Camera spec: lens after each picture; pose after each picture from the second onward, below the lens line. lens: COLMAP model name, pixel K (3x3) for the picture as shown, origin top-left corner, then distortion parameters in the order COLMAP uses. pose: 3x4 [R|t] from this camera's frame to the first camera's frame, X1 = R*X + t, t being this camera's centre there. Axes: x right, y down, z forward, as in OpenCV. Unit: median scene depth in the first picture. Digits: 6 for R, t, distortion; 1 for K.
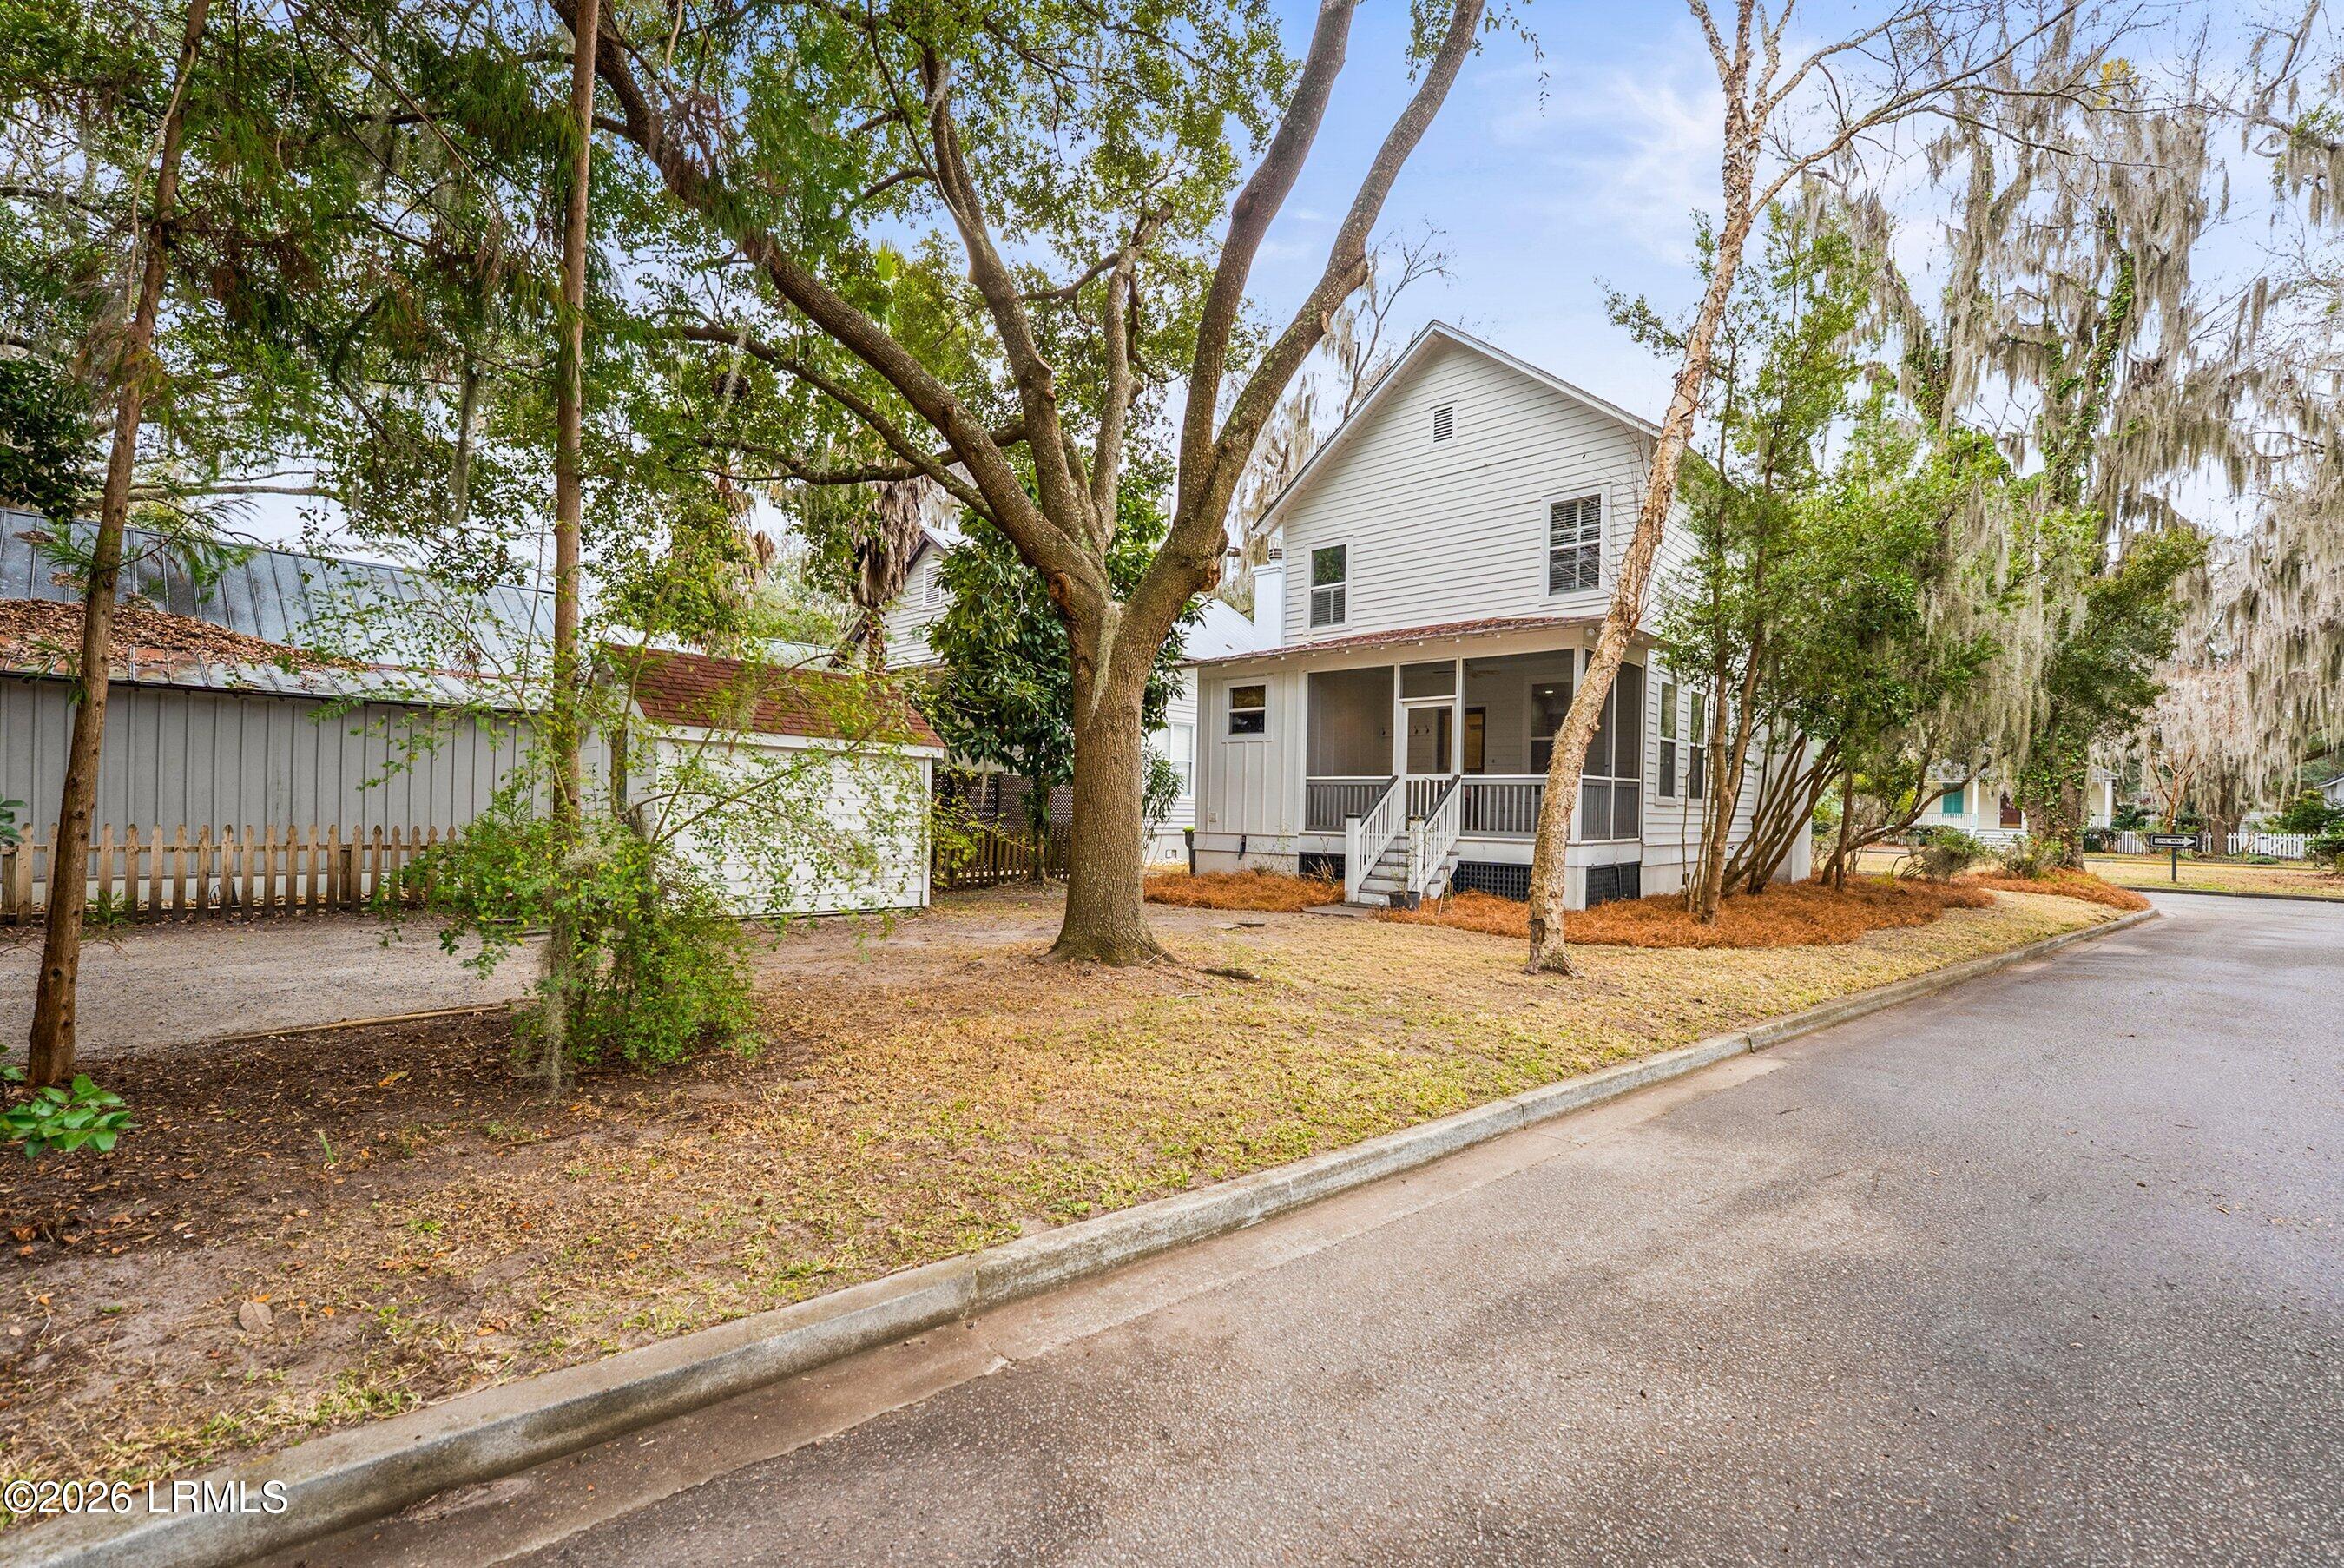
lens RADIAL K [[996.4, 0, 1171.1], [0, 996.4, 808.8], [0, 0, 1]] dist [-0.001306, -0.000022]
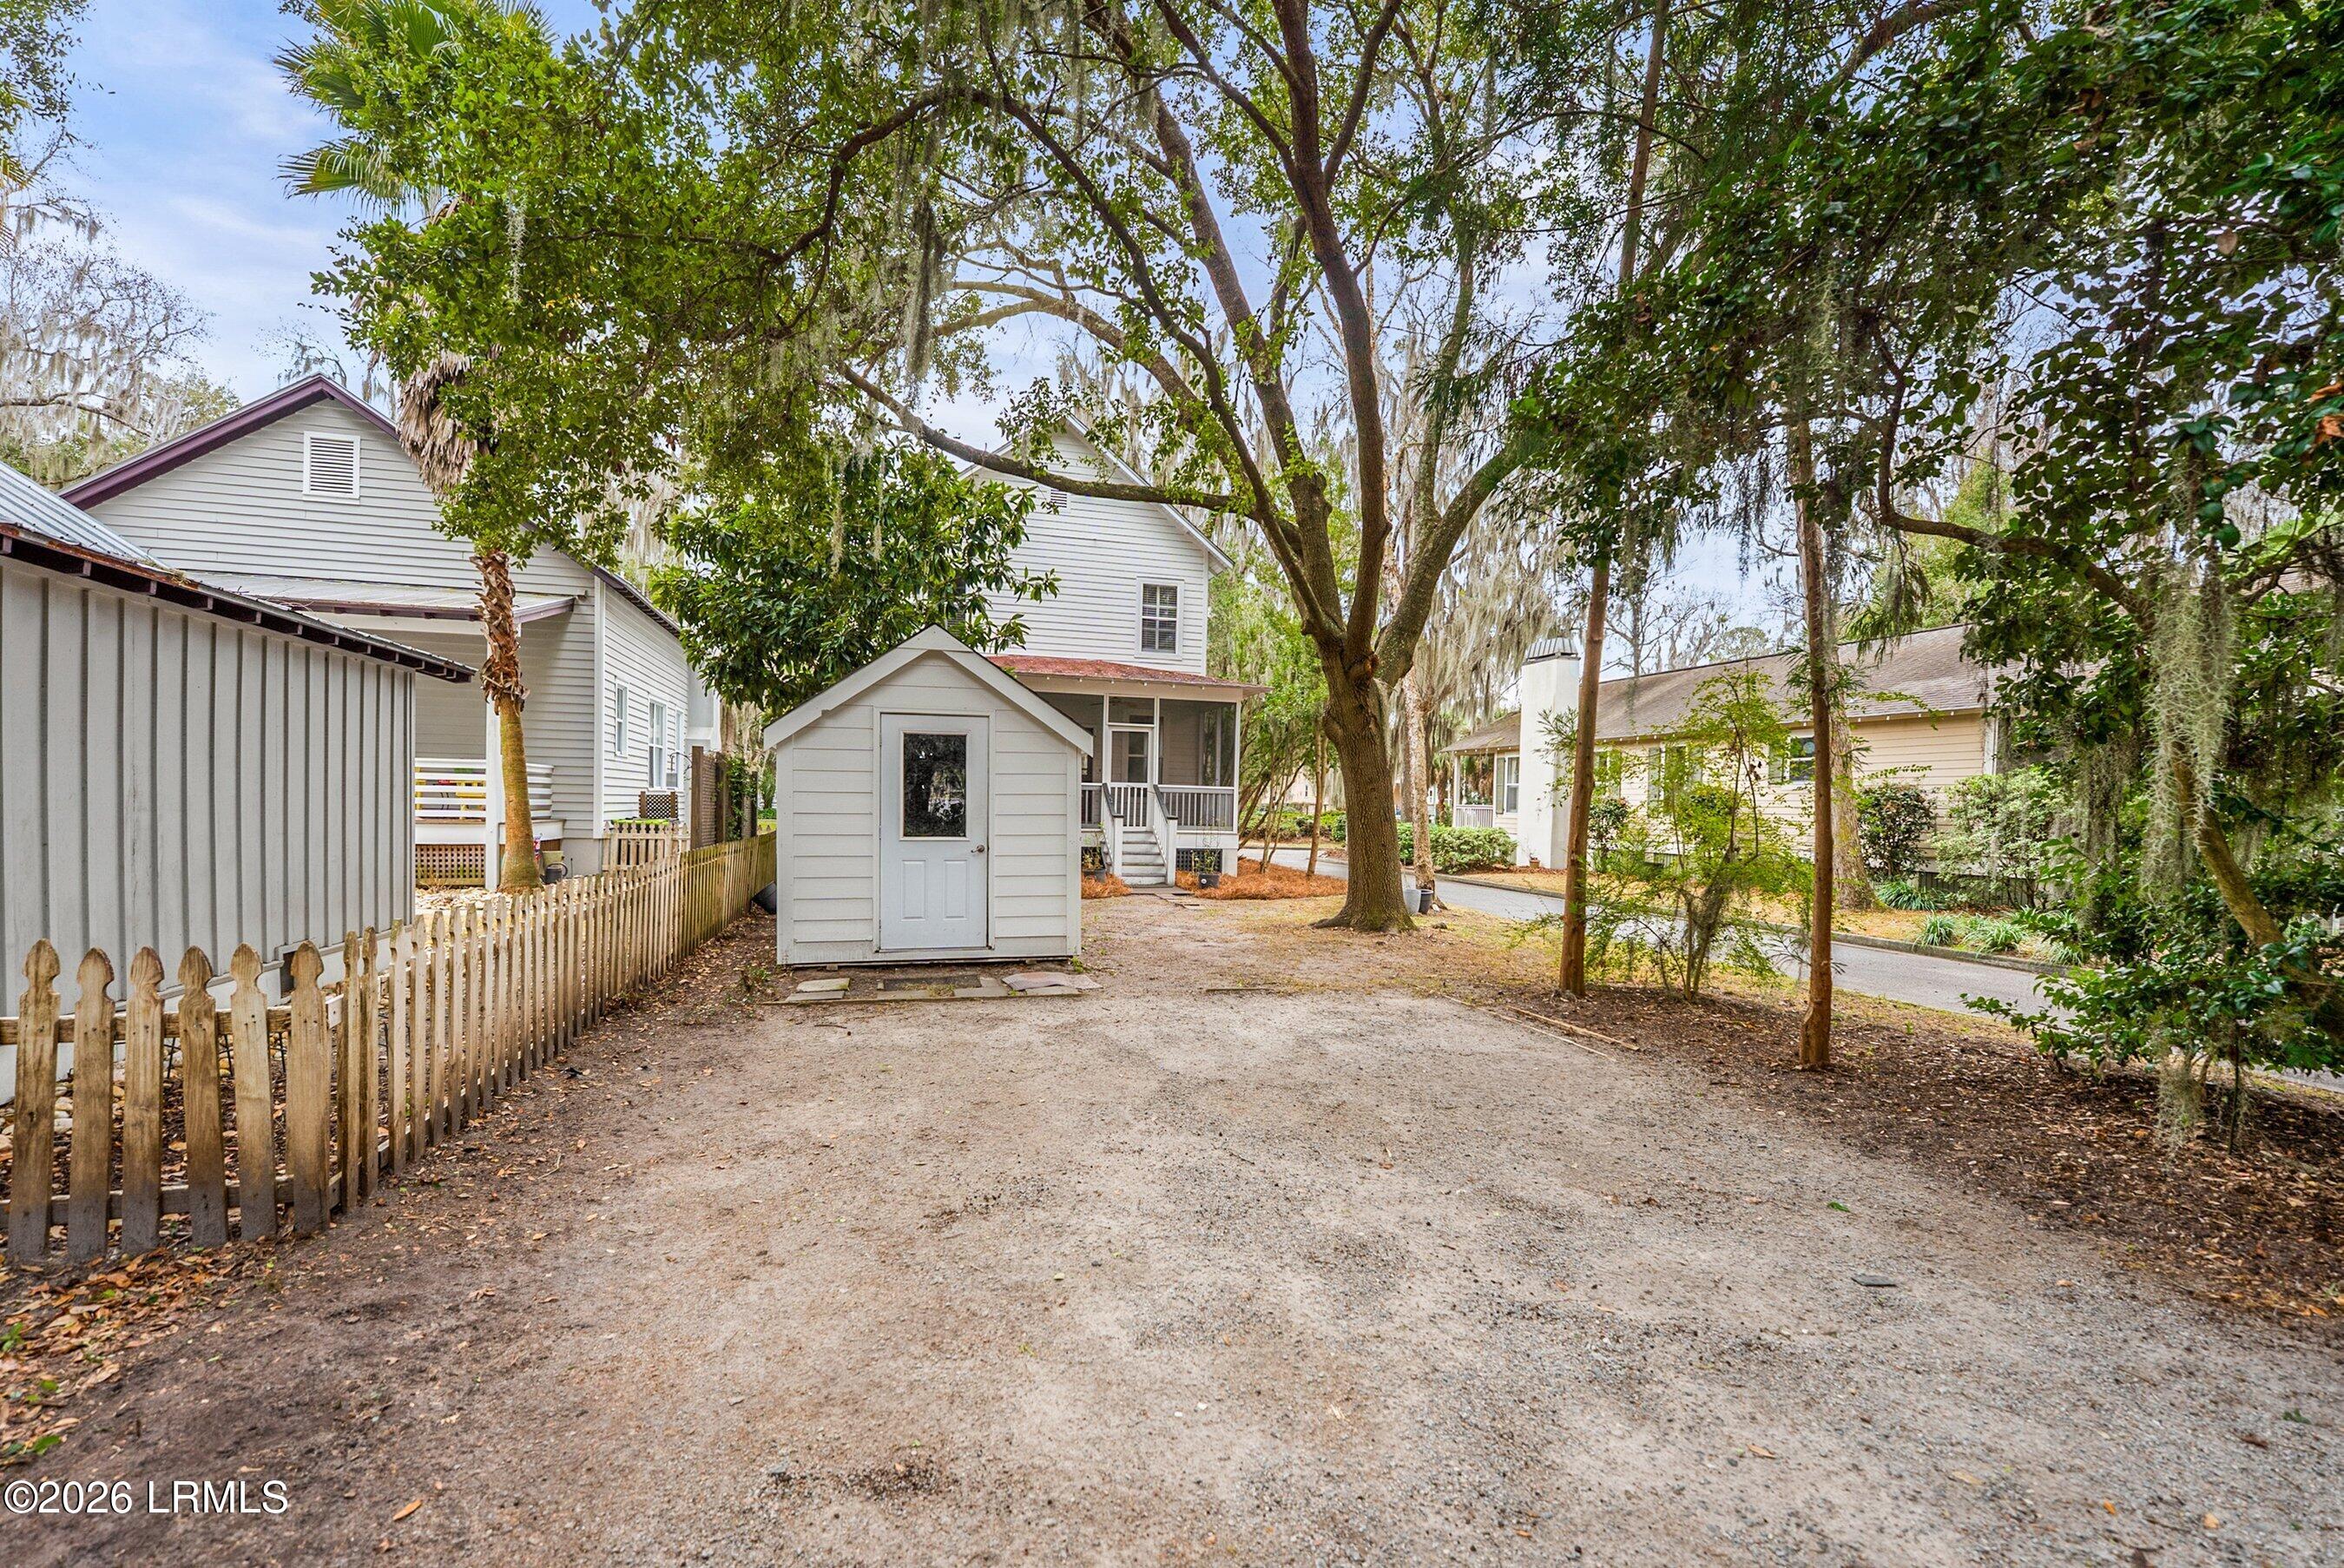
lens RADIAL K [[996.4, 0, 1171.1], [0, 996.4, 808.8], [0, 0, 1]] dist [-0.001306, -0.000022]
pose [[0.528597, -0.006356, 0.848849, -0.758479], [-0.015142, 0.999742, 0.016915, -0.021832], [-0.848738, -0.021794, 0.528364, 0.242139]]
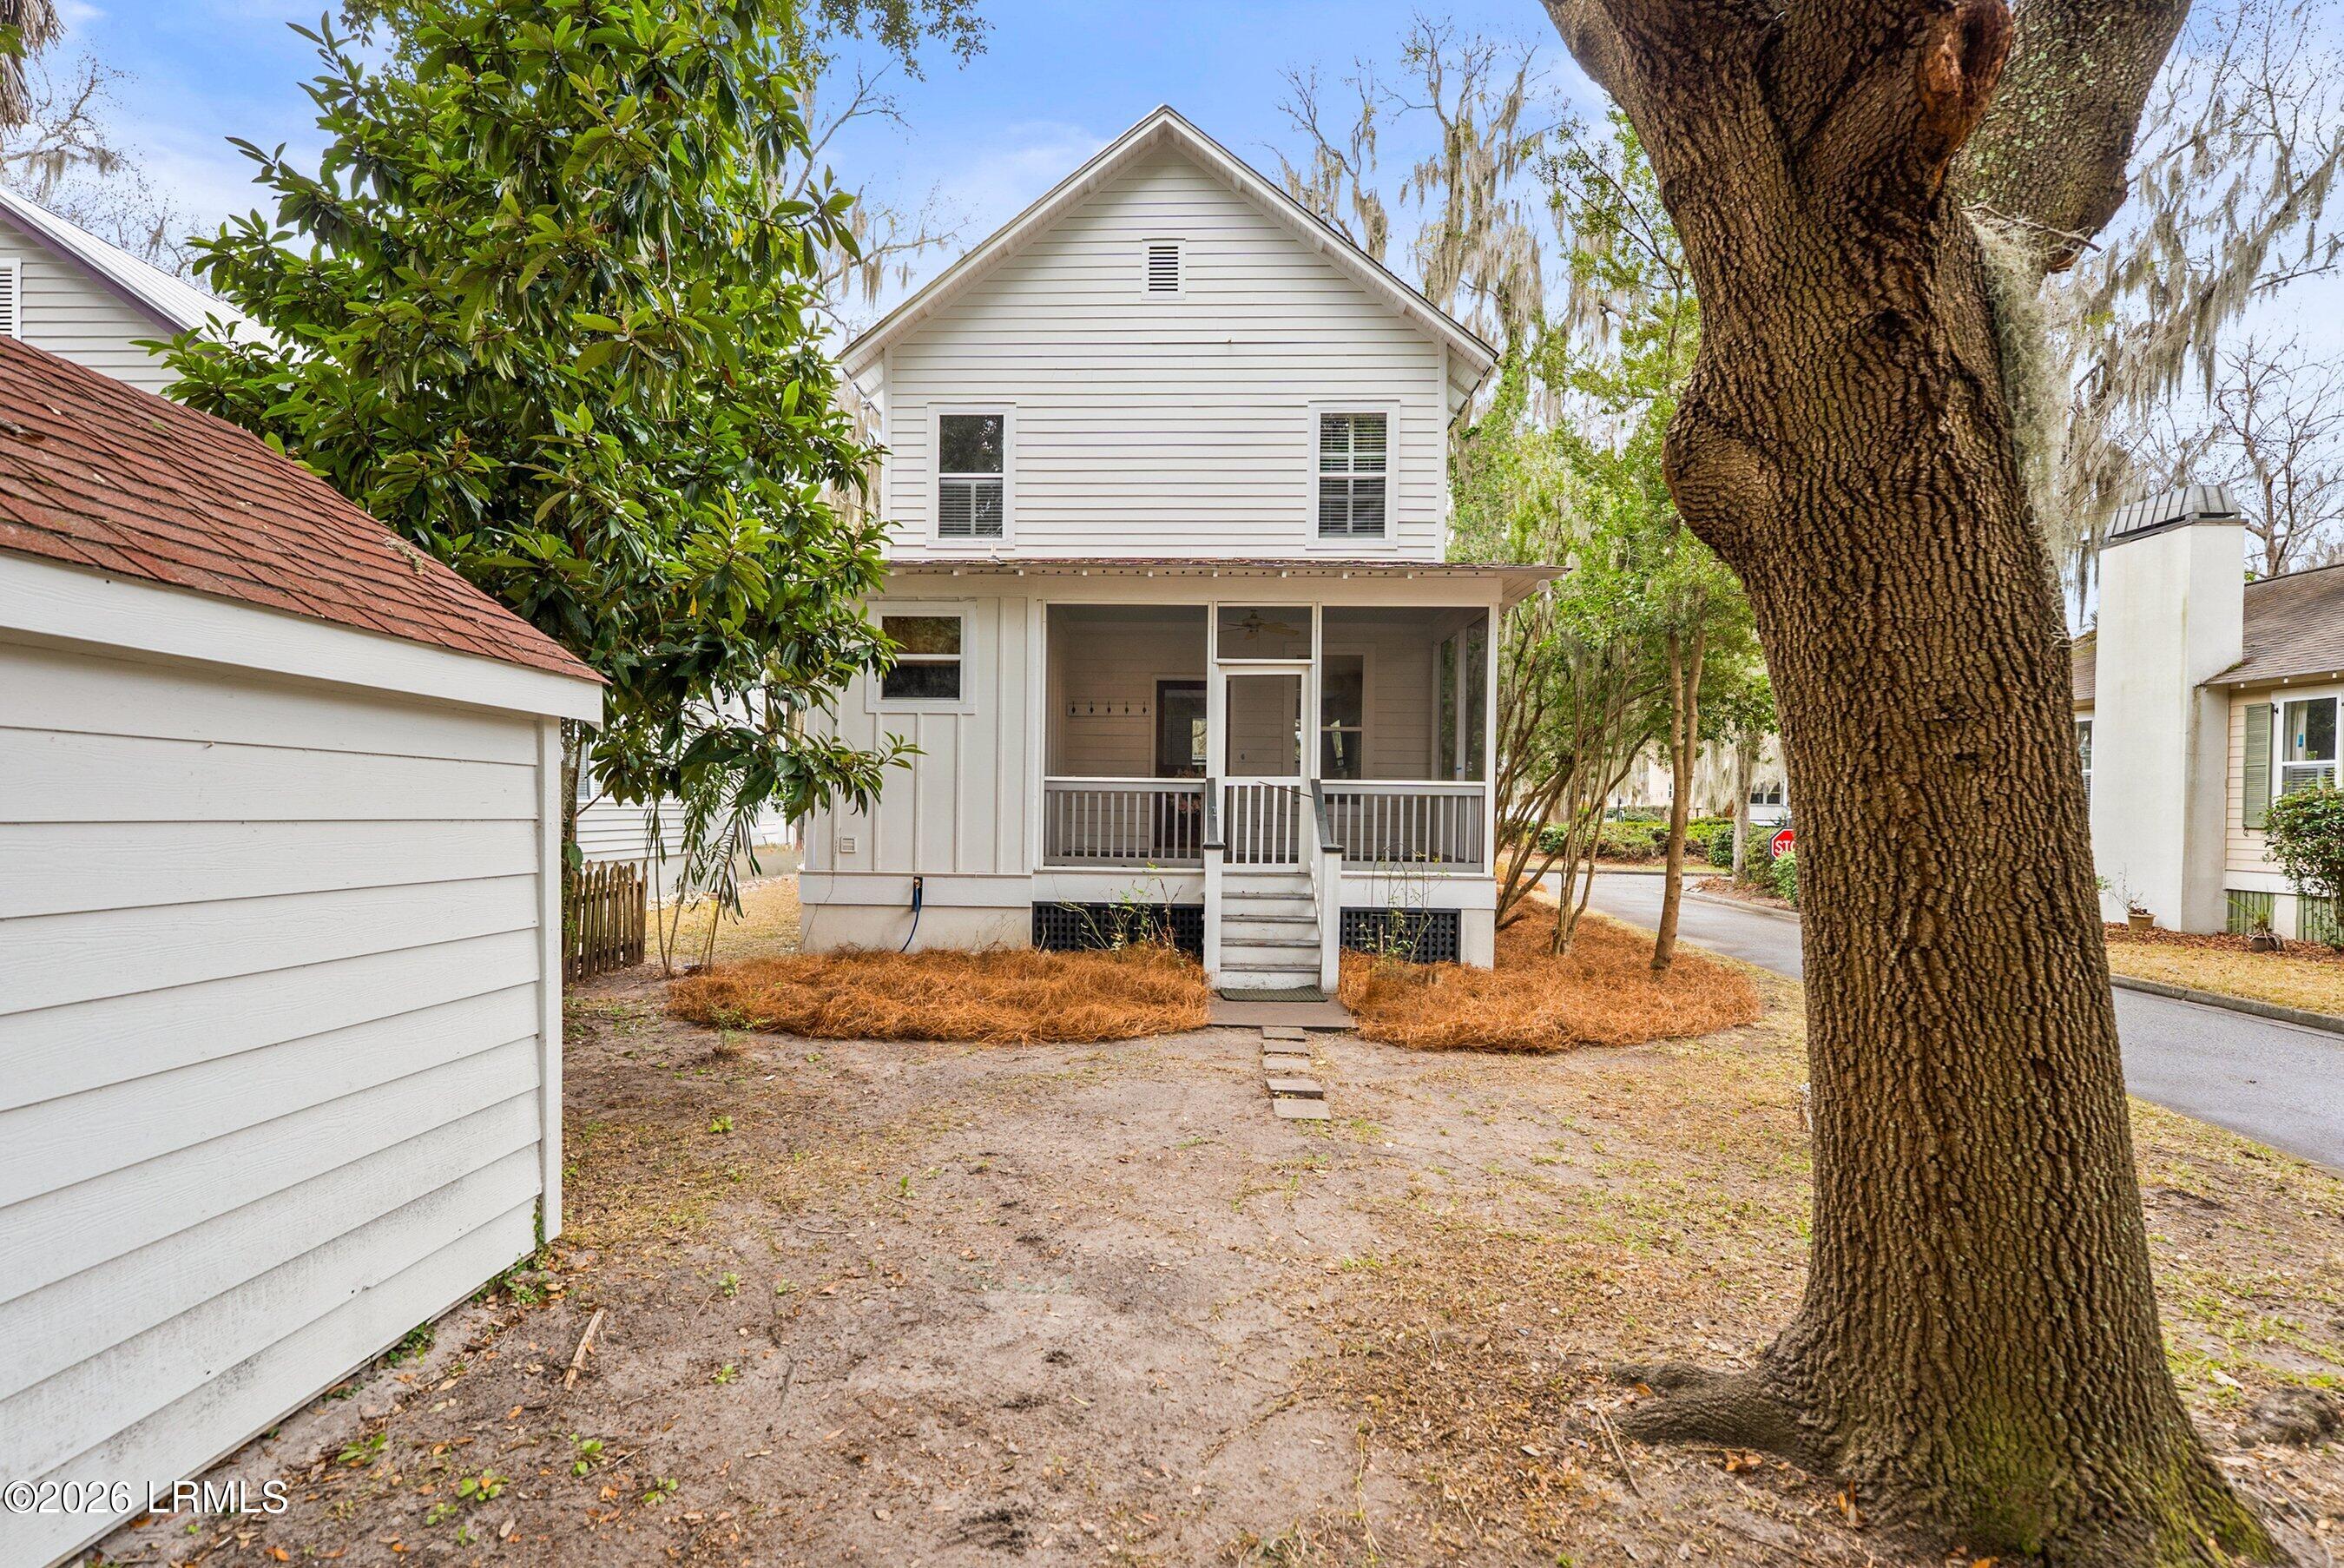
lens RADIAL K [[1053.1, 0, 1169.5], [0, 1053.1, 813.5], [0, 0, 1]] dist [0.002490, 0.000128]
pose [[0.761777, -0.012843, 0.647712, -0.220331], [0.001837, 0.999842, 0.017665, -0.021213], [-0.647837, -0.012267, 0.761680, 0.470536]]
